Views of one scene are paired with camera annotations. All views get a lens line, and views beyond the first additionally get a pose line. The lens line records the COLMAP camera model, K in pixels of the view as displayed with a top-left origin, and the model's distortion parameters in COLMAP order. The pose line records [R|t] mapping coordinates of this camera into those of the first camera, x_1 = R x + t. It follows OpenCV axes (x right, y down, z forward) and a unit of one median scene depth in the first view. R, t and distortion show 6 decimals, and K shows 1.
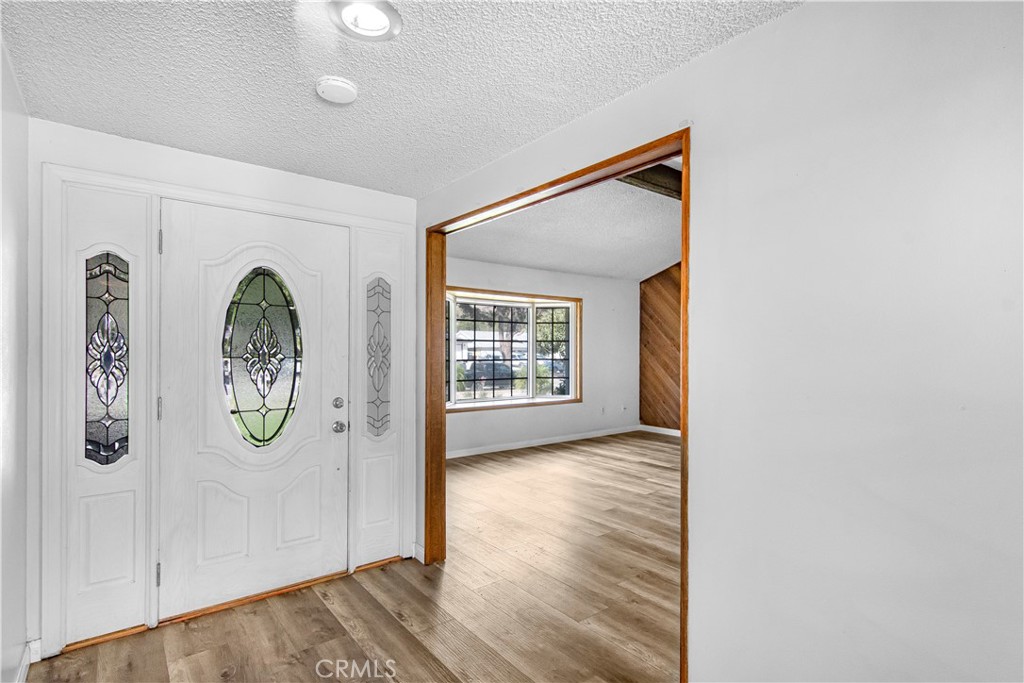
lens RADIAL K [[502.2, 0, 527.8], [0, 502.2, 352.6], [0, 0, 1]] dist [0.016771, -0.003007]
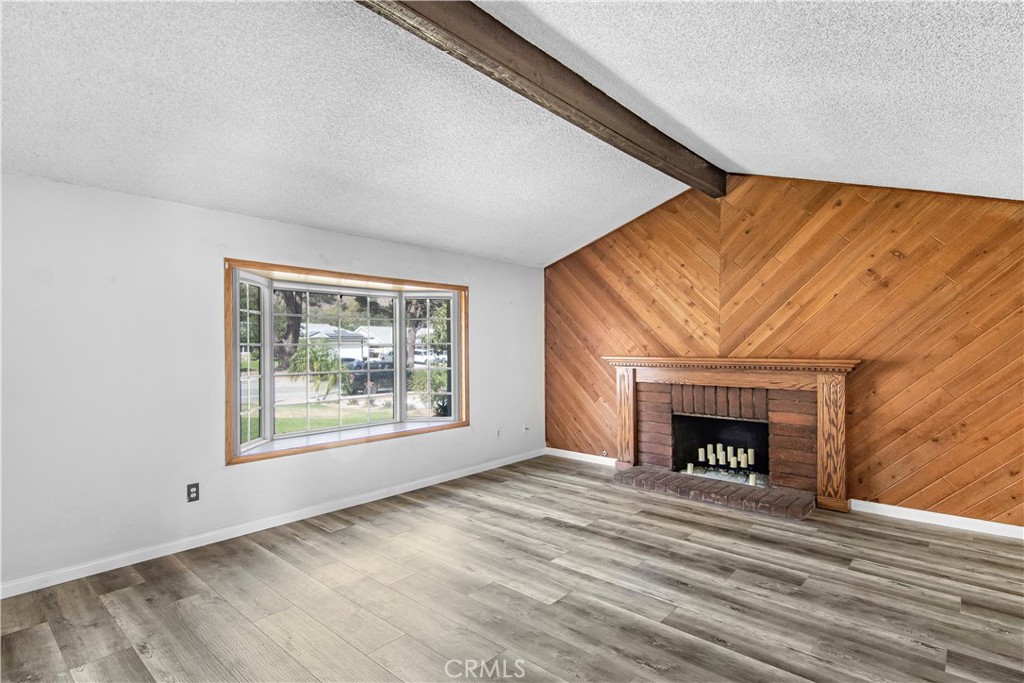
lens RADIAL K [[502.2, 0, 519.6], [0, 502.2, 343.0], [0, 0, 1]] dist [0.016771, -0.003007]
pose [[0.987070, -0.006999, 0.160139, 0.064044], [0.008413, 0.999931, -0.008157, -0.016969], [-0.160071, 0.009399, 0.987061, 0.254209]]
